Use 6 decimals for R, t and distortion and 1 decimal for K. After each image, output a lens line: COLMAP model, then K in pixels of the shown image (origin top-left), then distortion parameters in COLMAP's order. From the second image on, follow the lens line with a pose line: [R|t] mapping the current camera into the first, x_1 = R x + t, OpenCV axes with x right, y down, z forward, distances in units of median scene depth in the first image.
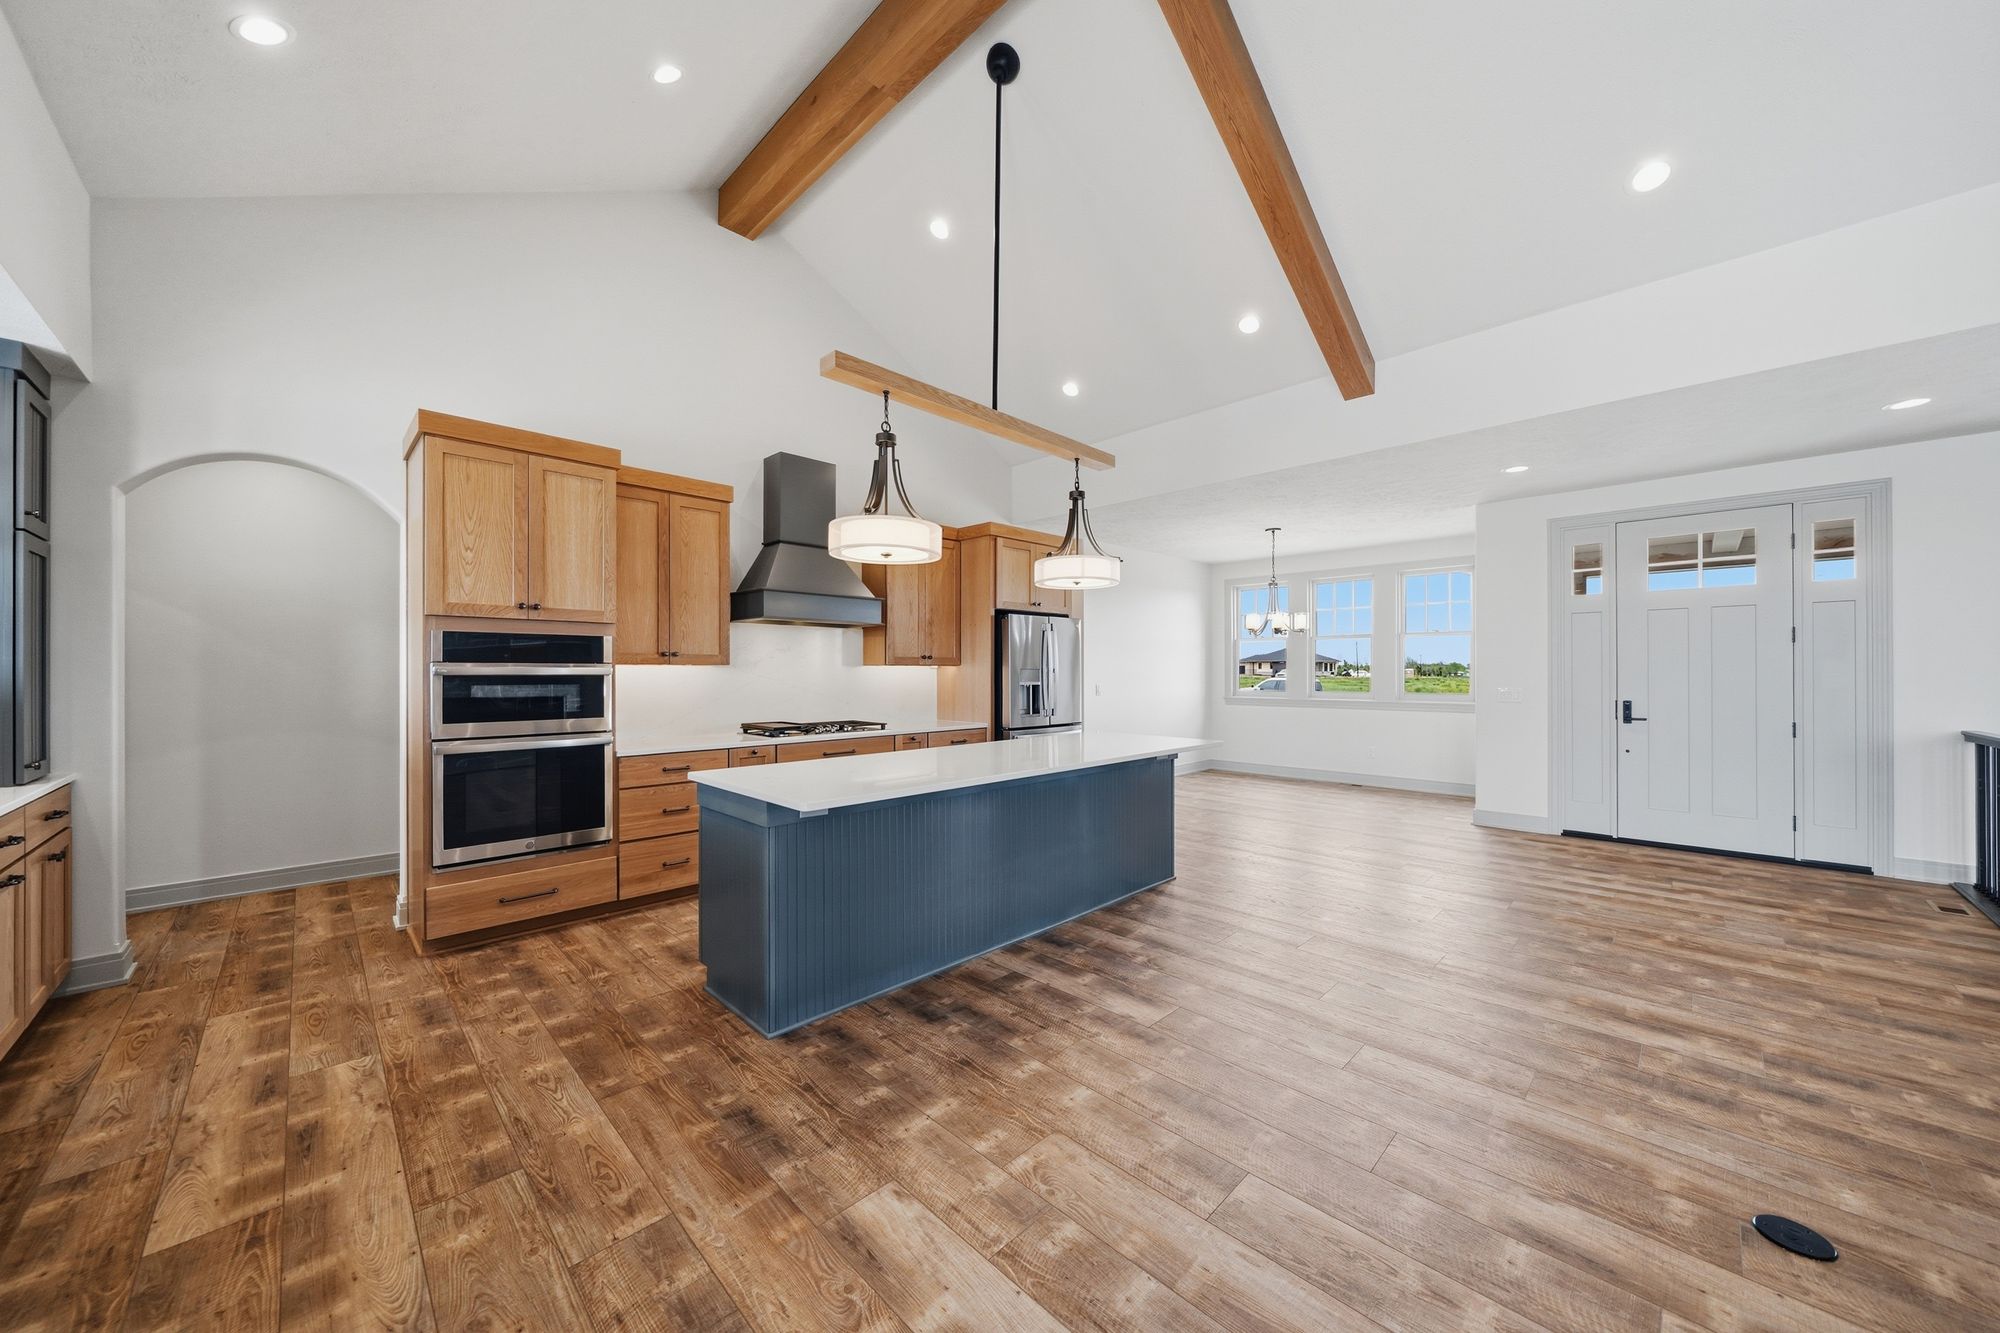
lens RADIAL K [[701.4, 0, 996.1], [0, 701.4, 671.6], [0, 0, 1]] dist [-0.004062, -0.000024]
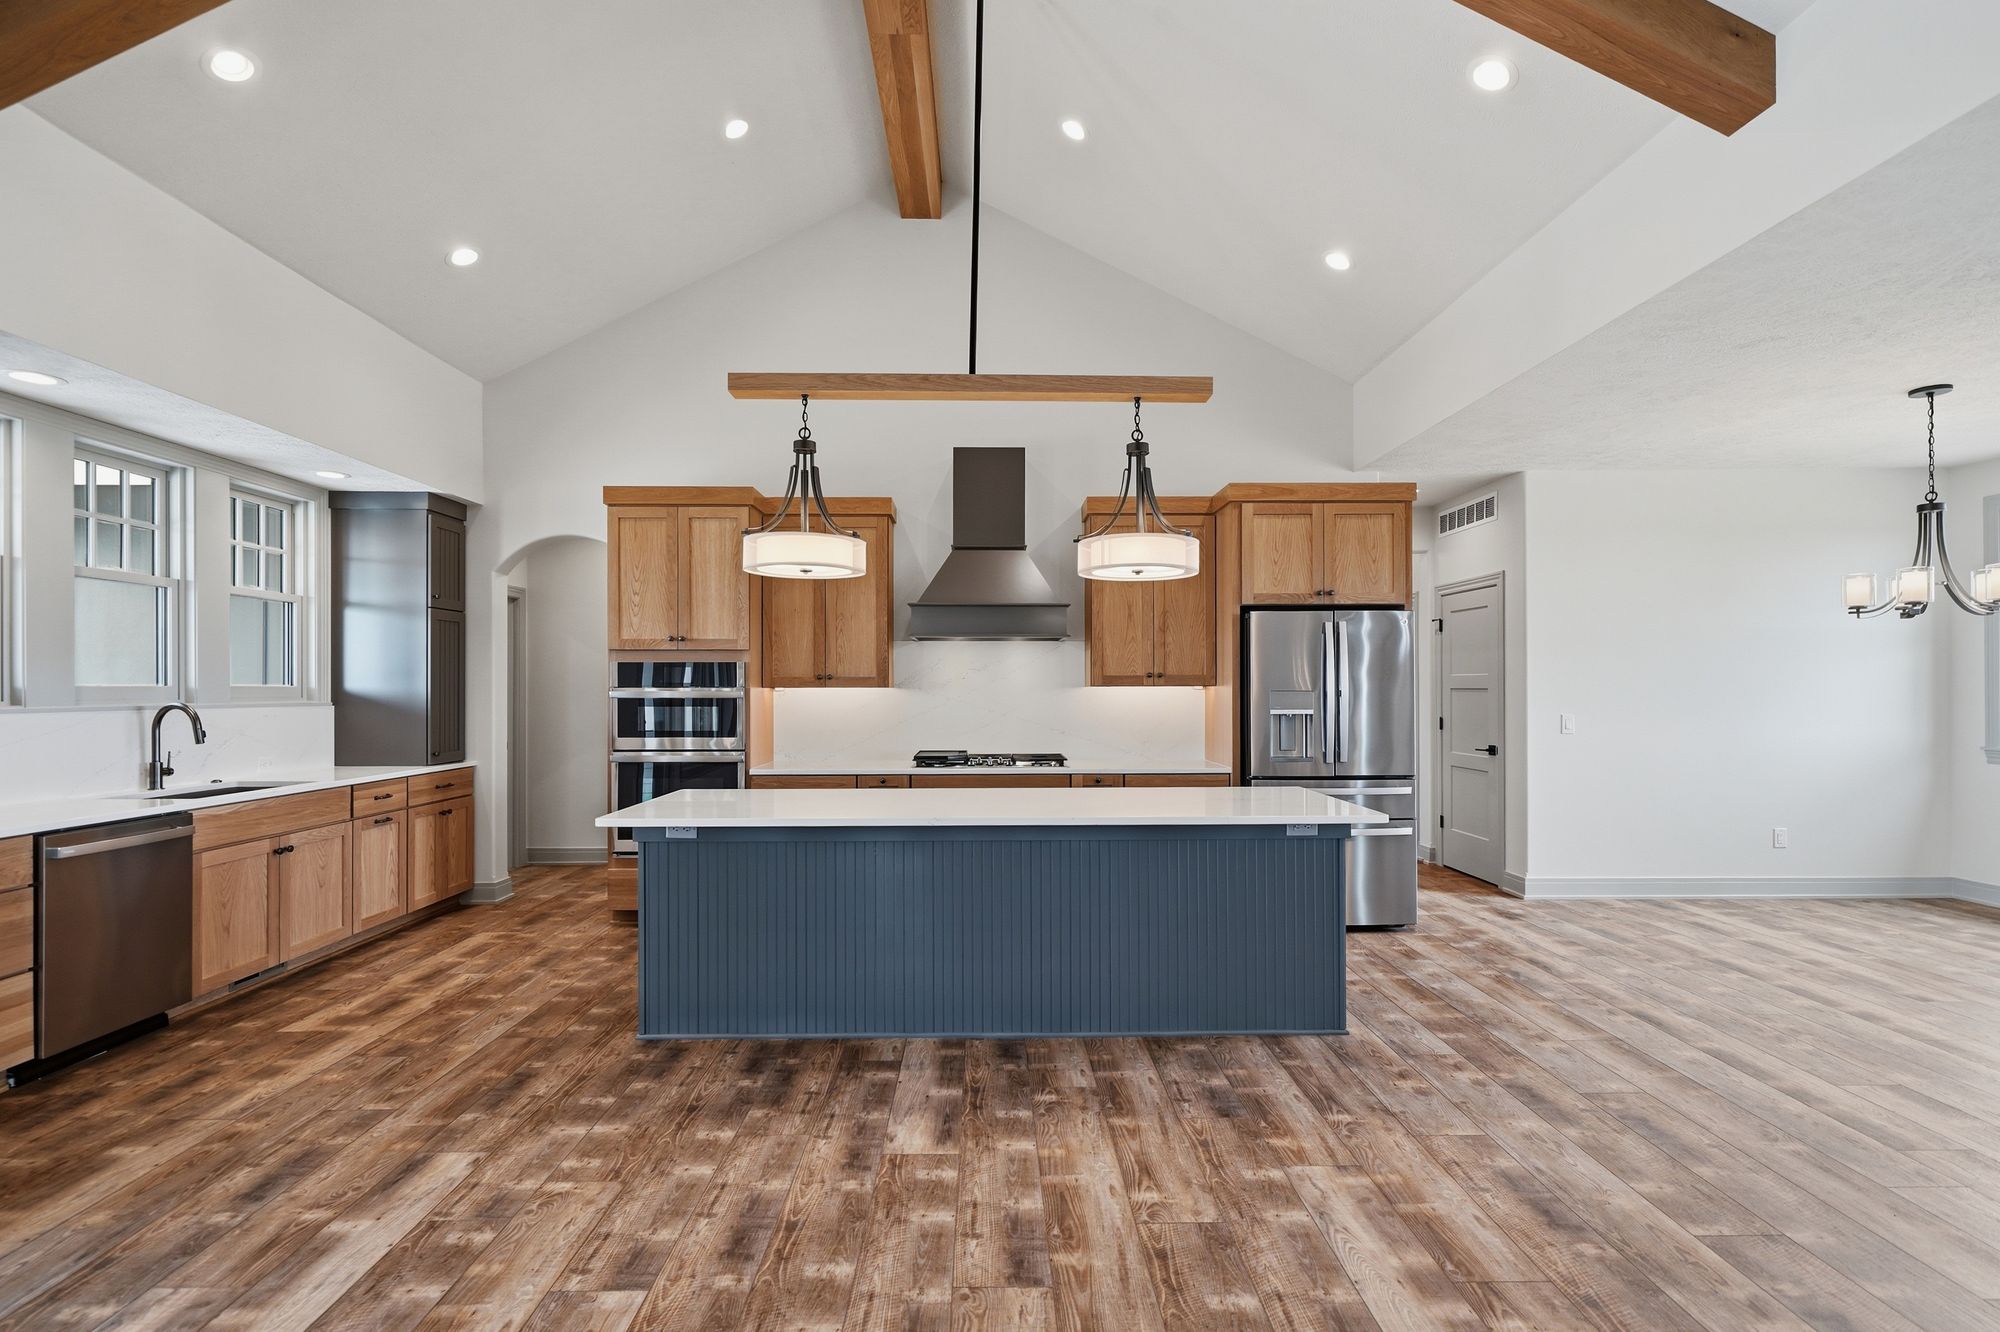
lens RADIAL K [[941.6, 0, 999.5], [0, 941.6, 686.6], [0, 0, 1]] dist [0.000703, 0.000037]
pose [[0.720647, -0.002014, -0.693299, 0.861436], [0.001010, 0.999998, -0.001856, -0.011432], [0.693302, 0.000637, 0.720647, 0.273005]]
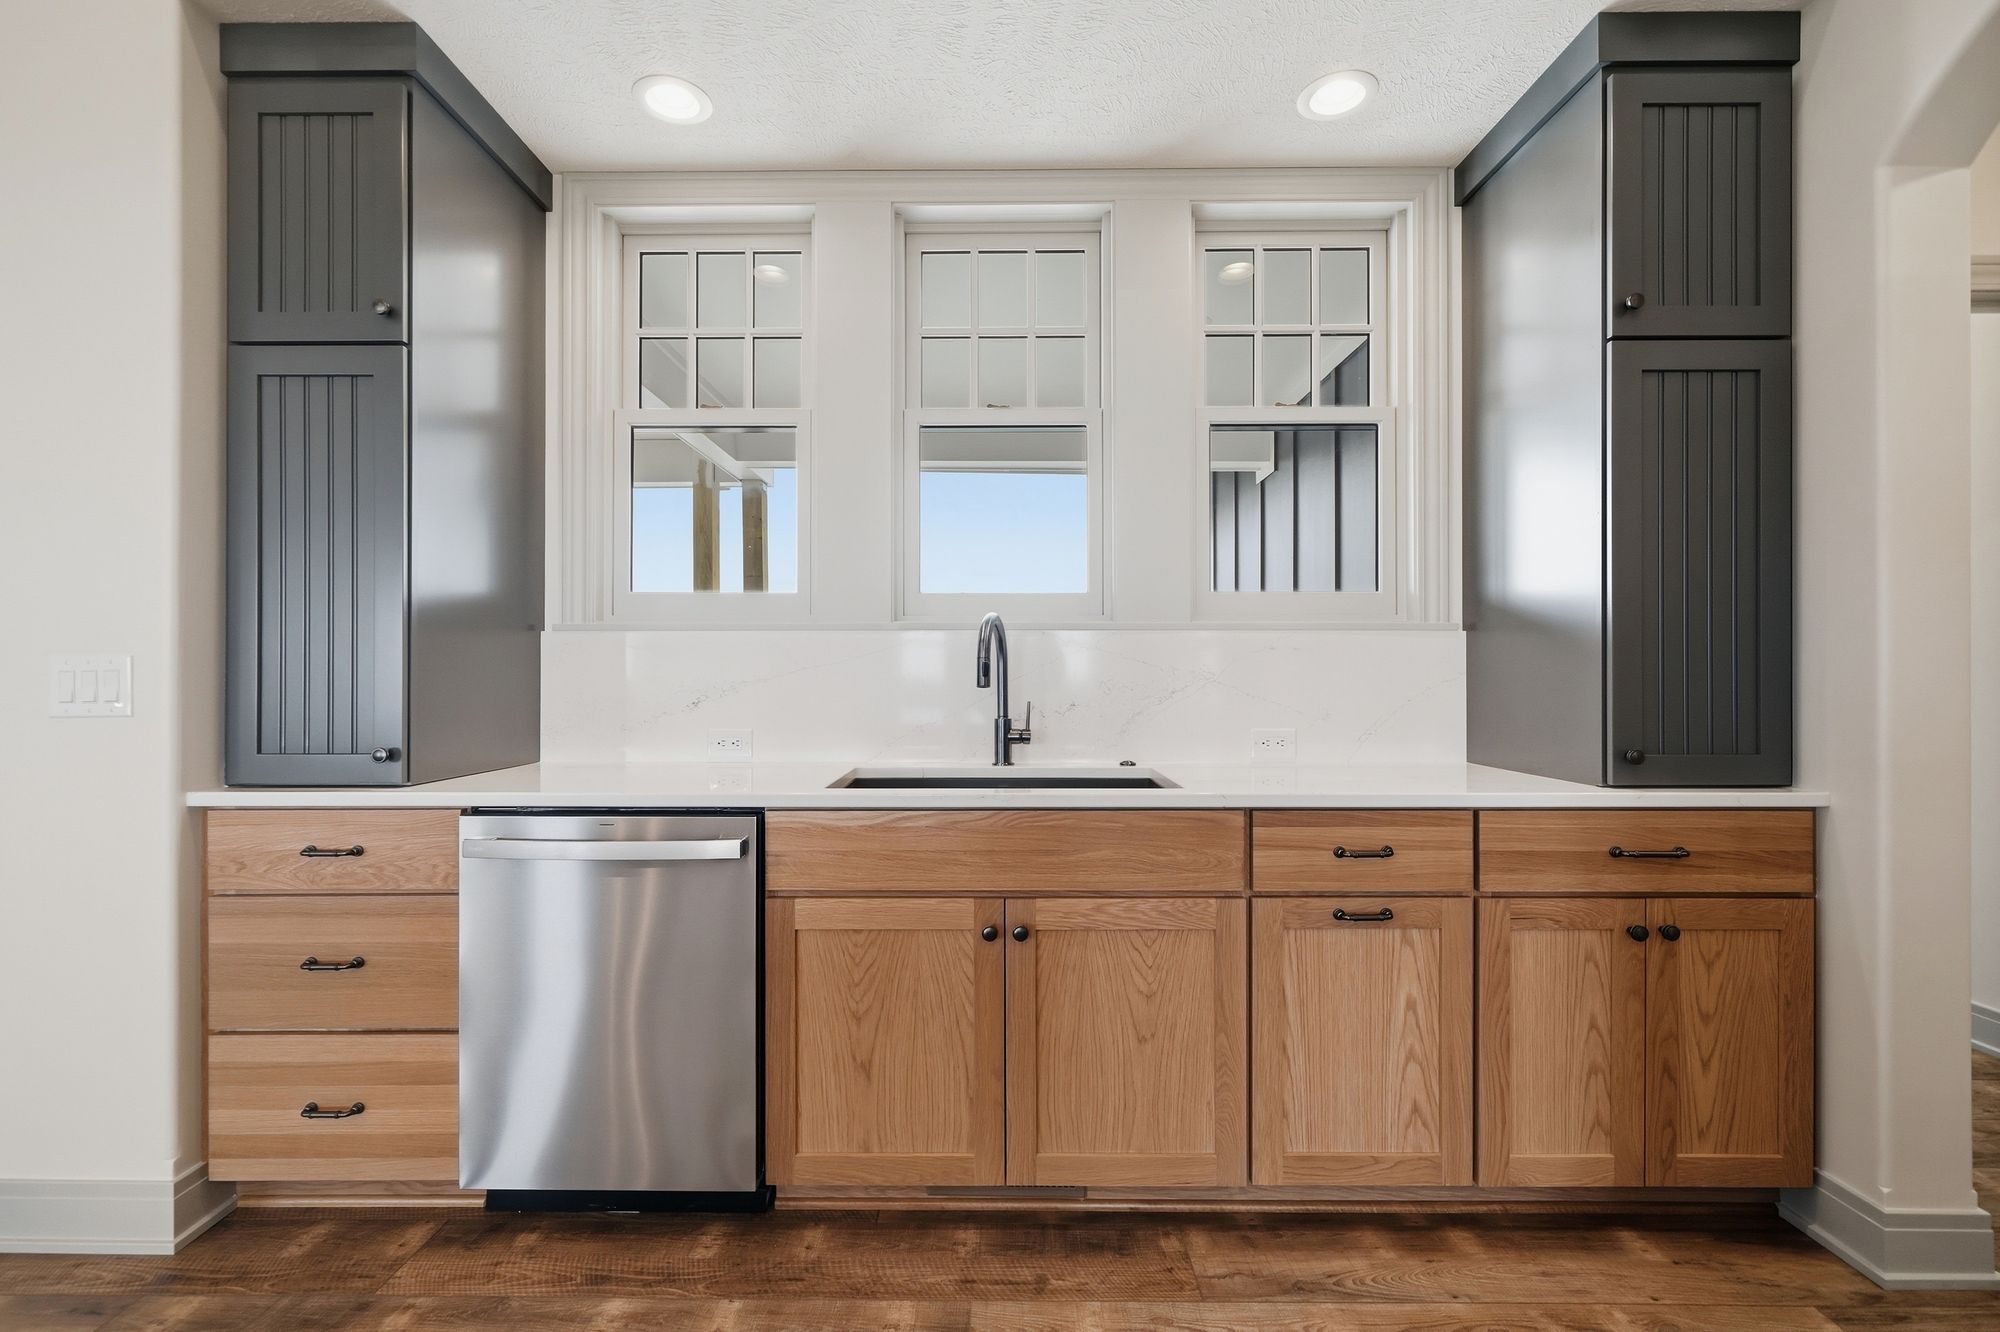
lens RADIAL K [[882.1, 0, 992.8], [0, 882.1, 674.7], [0, 0, 1]] dist [-0.001525, 0.000555]
pose [[-0.710090, -0.000450, -0.704111, -0.426428], [0.000045, 1.000000, -0.000685, 0.057737], [0.704111, -0.000518, -0.710090, 0.928720]]
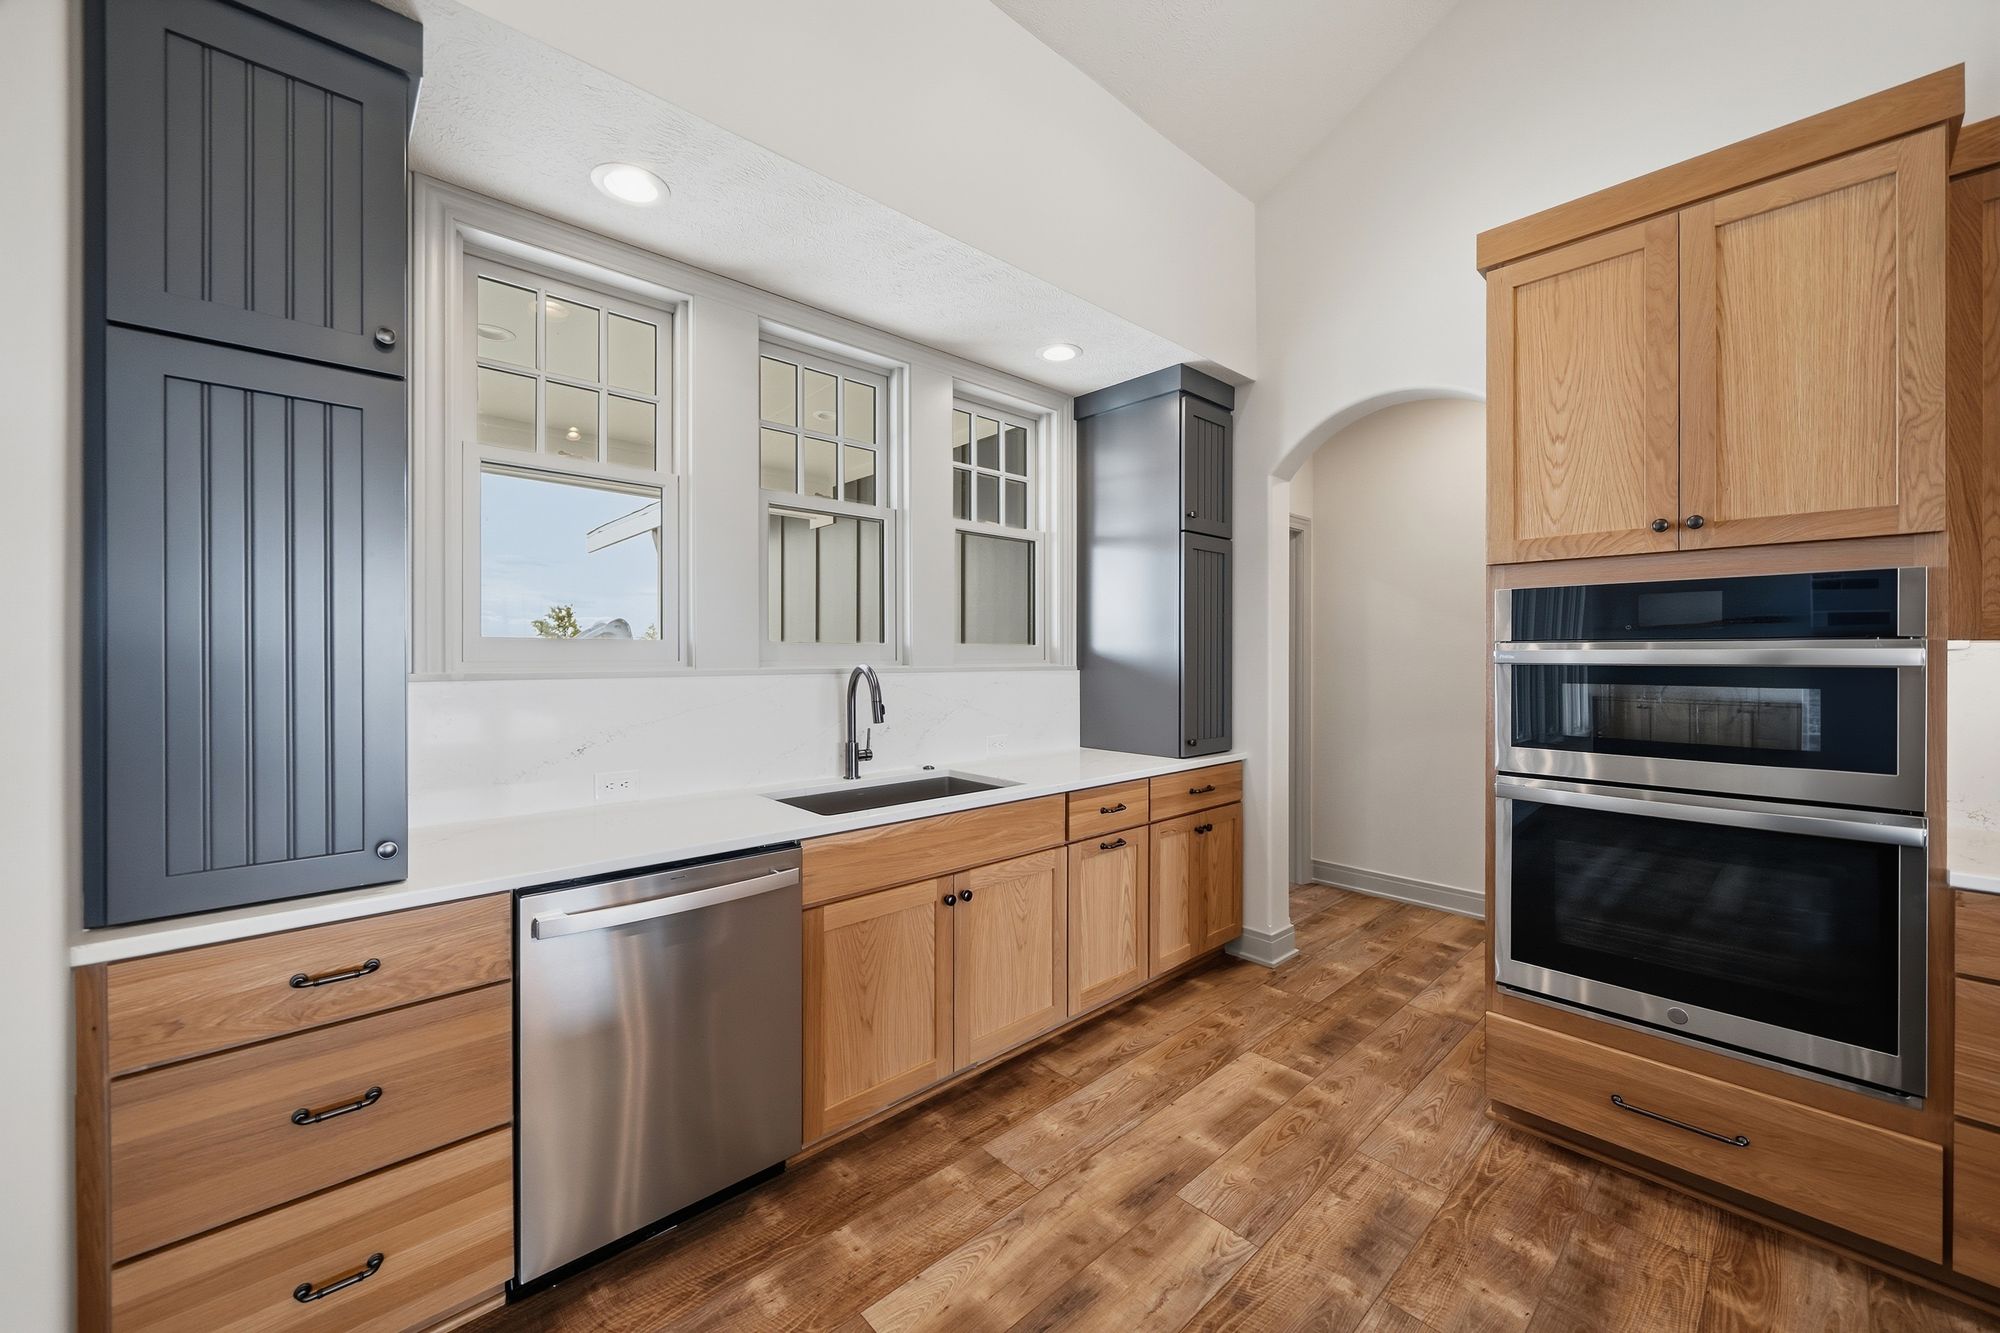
lens RADIAL K [[755.0, 0, 988.5], [0, 755.0, 658.8], [0, 0, 1]] dist [-0.004481, 0.000872]
pose [[-0.049713, 0.003735, -0.998757, -0.135190], [-0.000695, 0.999993, 0.003774, -0.001292], [0.998763, 0.000881, -0.049710, 0.599333]]
